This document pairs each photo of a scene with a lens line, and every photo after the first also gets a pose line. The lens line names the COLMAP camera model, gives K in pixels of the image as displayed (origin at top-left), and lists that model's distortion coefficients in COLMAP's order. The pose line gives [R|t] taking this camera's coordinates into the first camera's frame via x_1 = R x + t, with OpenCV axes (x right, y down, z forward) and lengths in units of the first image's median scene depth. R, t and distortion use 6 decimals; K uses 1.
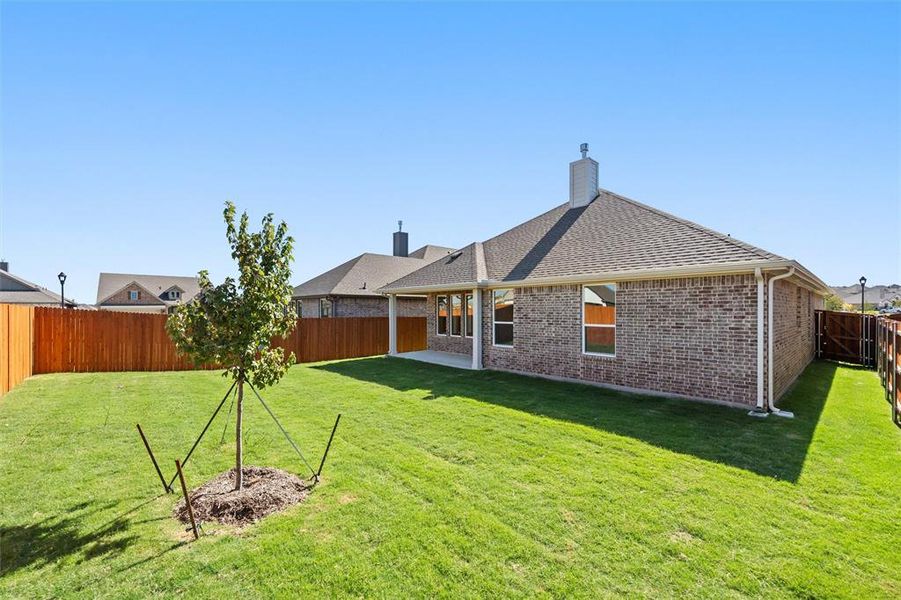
lens RADIAL K [[368.5, 0, 442.9], [0, 368.5, 301.4], [0, 0, 1]] dist [-0.000238, -0.000063]
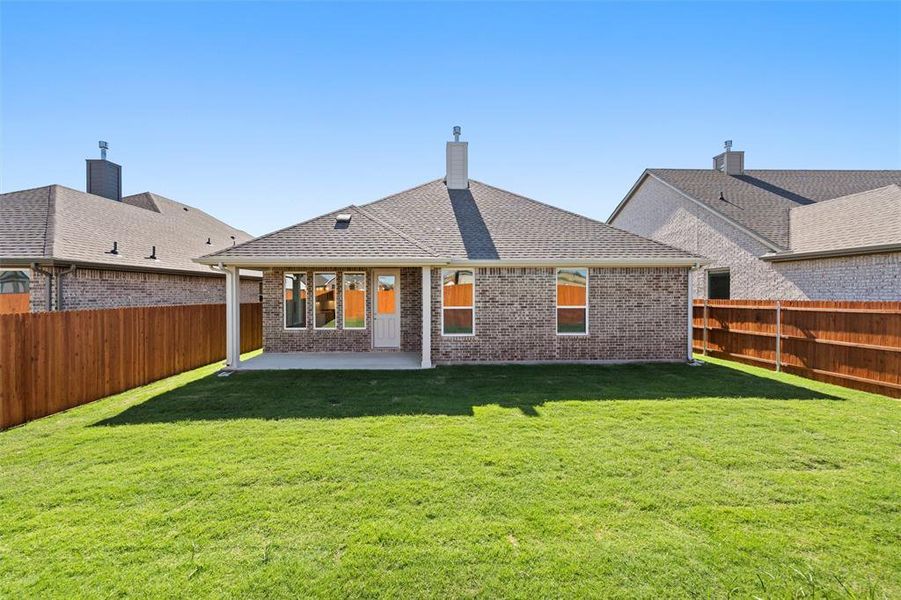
lens RADIAL K [[369.2, 0, 449.7], [0, 369.2, 285.6], [0, 0, 1]] dist [-0.000674, -0.000273]
pose [[0.640154, 0.011205, 0.768165, -0.552691], [-0.015944, 0.999872, -0.001297, 0.008764], [-0.768082, -0.011418, 0.640250, 0.512523]]
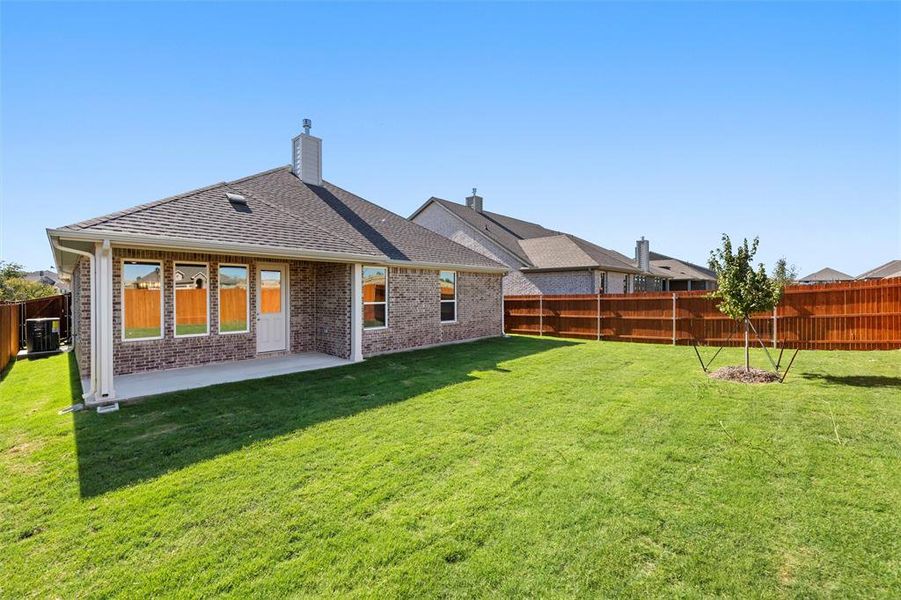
lens RADIAL K [[369.2, 0, 449.7], [0, 369.2, 285.6], [0, 0, 1]] dist [-0.000674, -0.000273]
pose [[-0.105800, 0.024480, 0.994086, -0.846336], [-0.017823, 0.999490, -0.026510, 0.038820], [-0.994228, -0.020523, -0.105310, 0.999399]]
